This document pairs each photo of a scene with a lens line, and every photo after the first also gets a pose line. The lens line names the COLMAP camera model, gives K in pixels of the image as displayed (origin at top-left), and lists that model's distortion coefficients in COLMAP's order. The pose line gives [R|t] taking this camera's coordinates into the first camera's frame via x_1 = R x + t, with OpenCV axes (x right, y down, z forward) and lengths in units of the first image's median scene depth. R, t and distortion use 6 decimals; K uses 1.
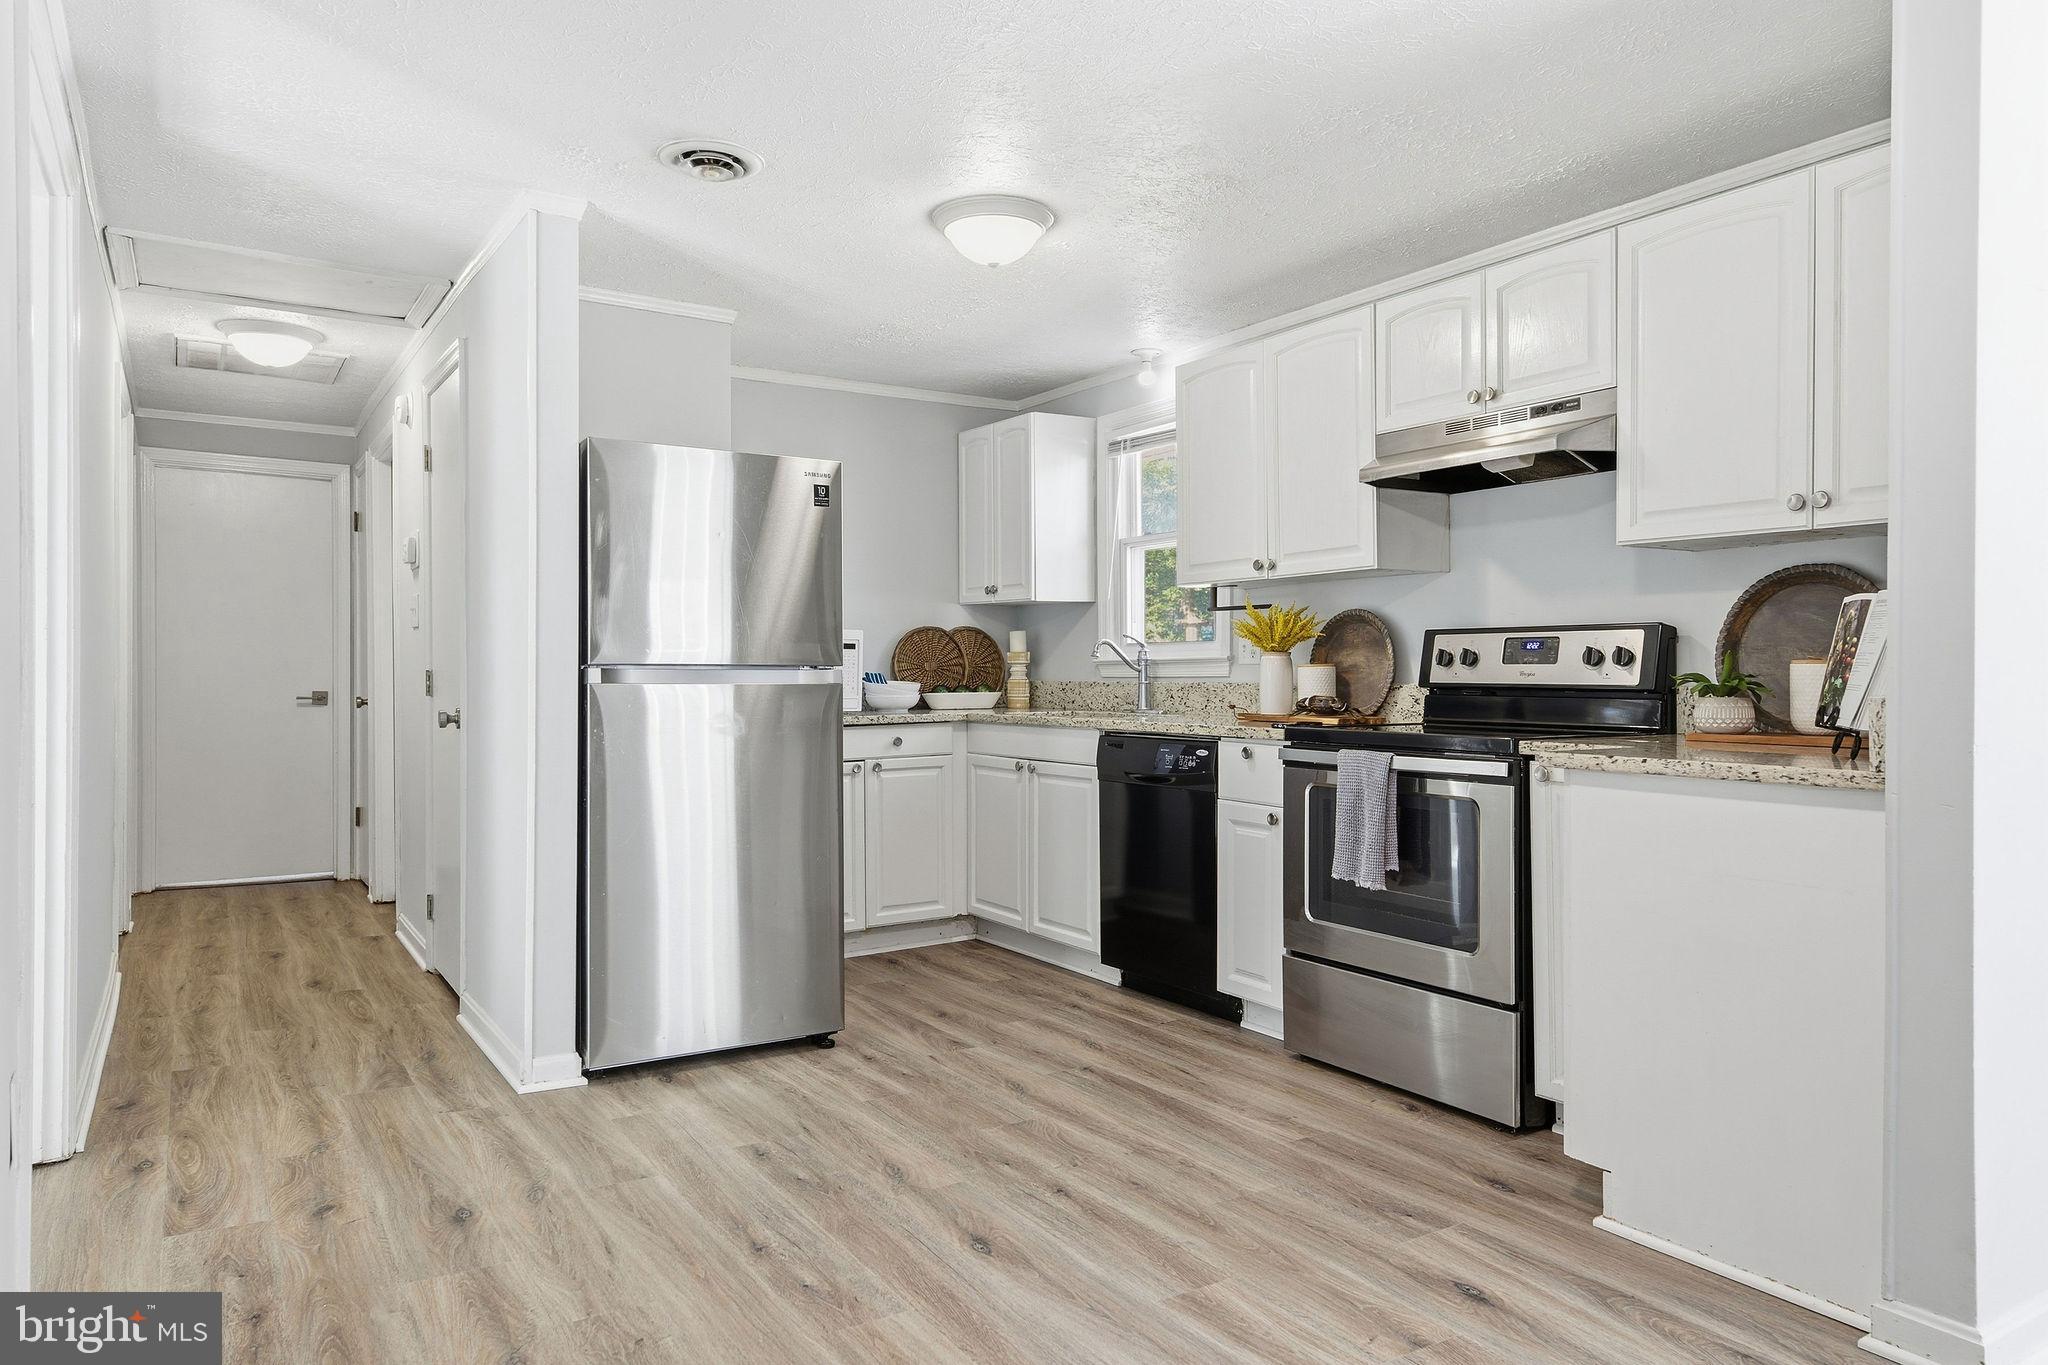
lens RADIAL K [[1334.3, 0, 1016.9], [0, 1334.3, 685.1], [0, 0, 1]] dist [0.019207, 0.001879]
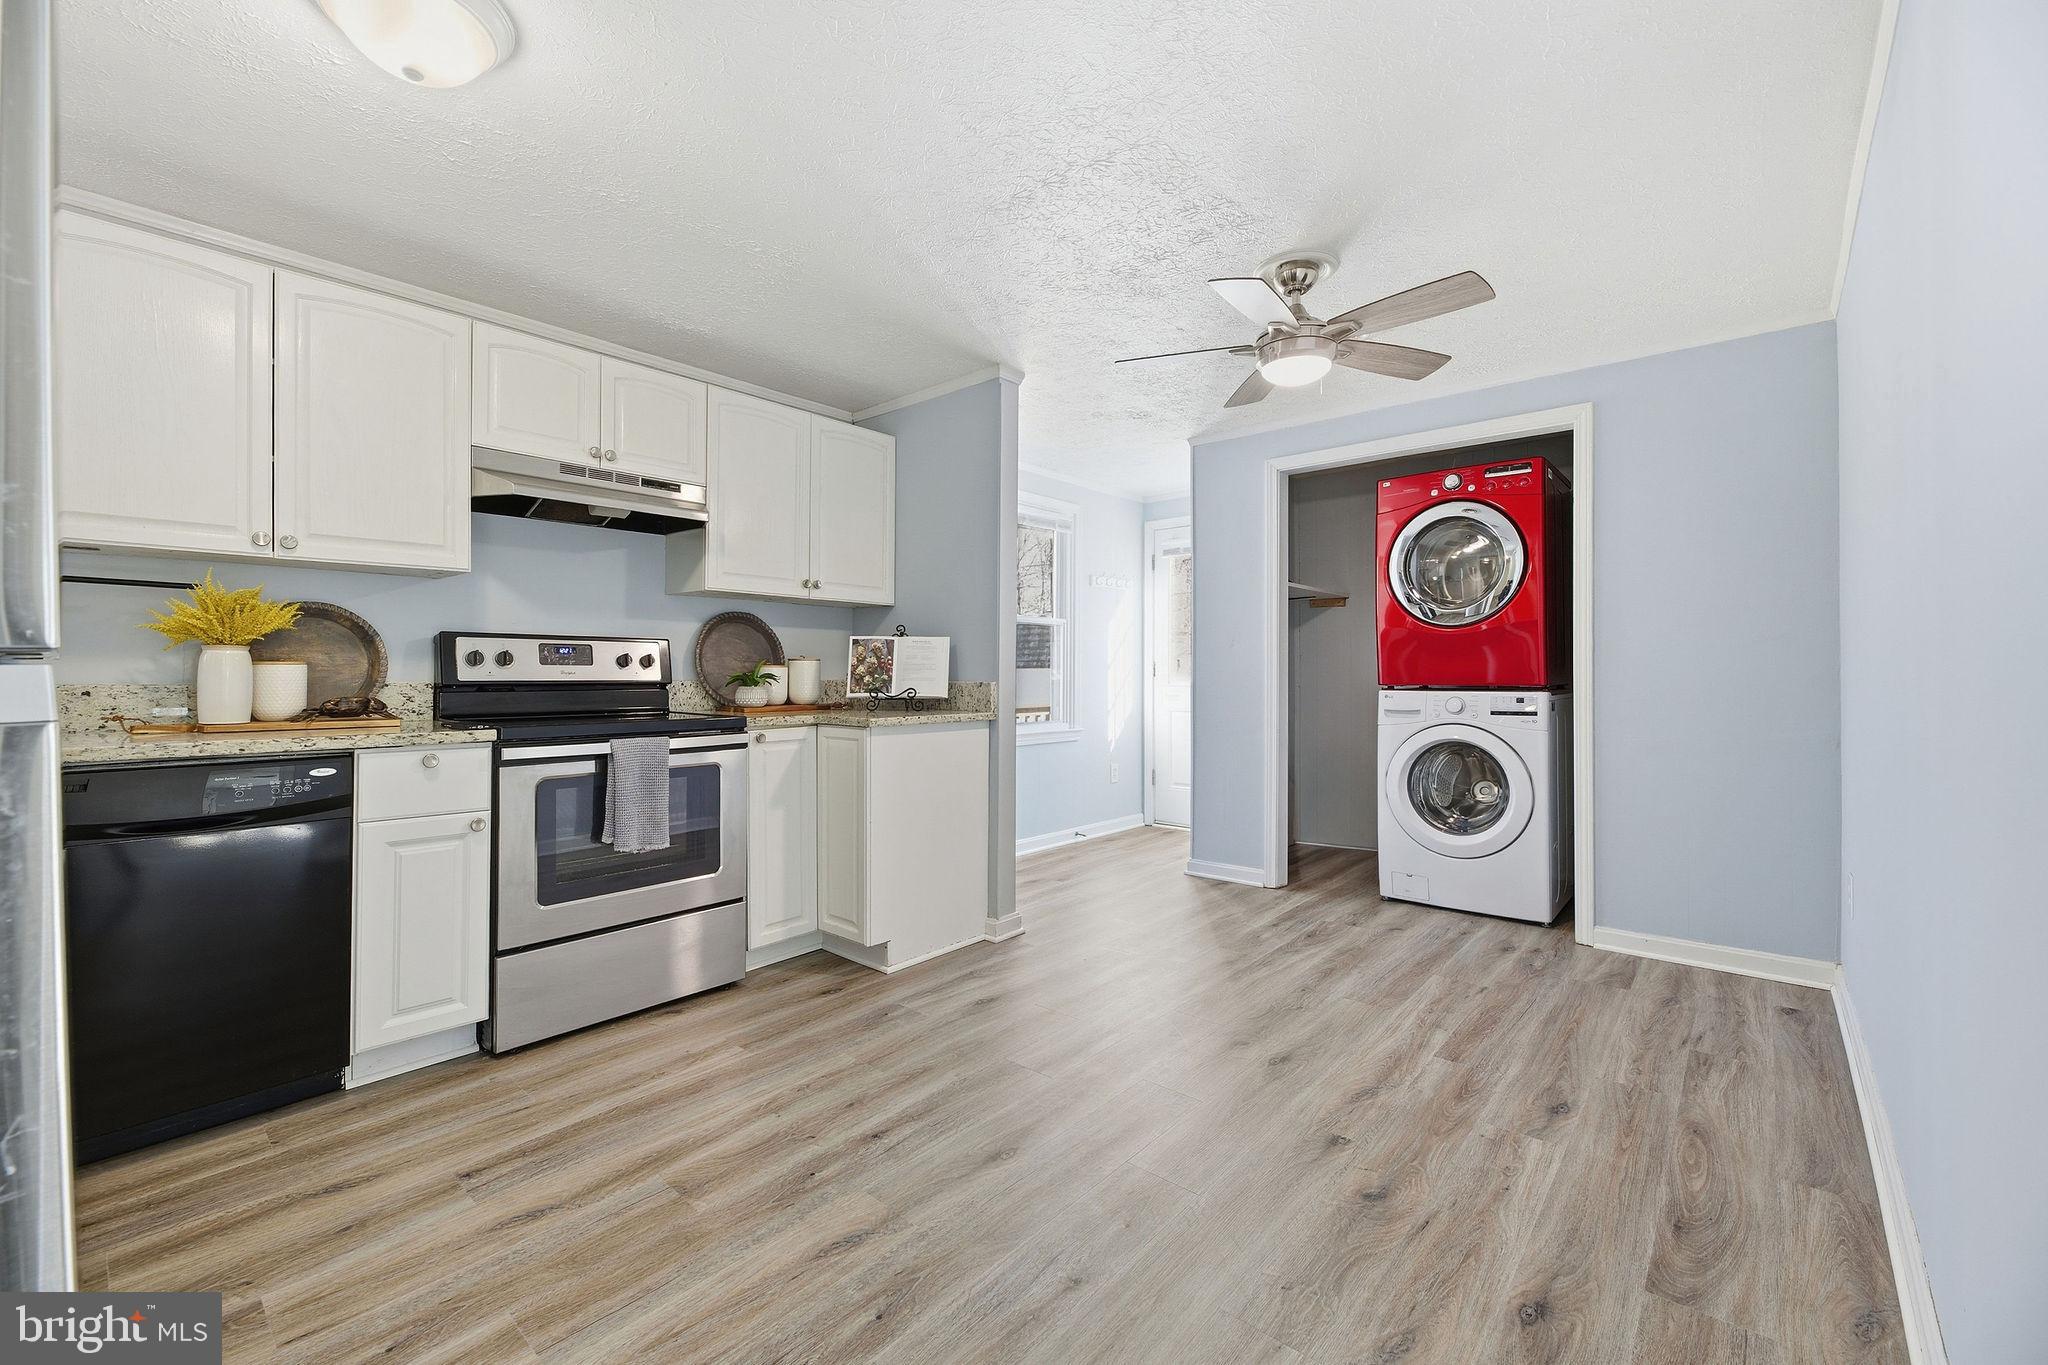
lens RADIAL K [[838.1, 0, 1015.9], [0, 838.1, 674.3], [0, 0, 1]] dist [-0.000549, -0.000404]
pose [[-0.288489, -0.004256, 0.957474, -0.507031], [0.005550, 0.999966, 0.006117, -0.009328], [-0.957467, 0.007079, -0.288456, 0.820443]]
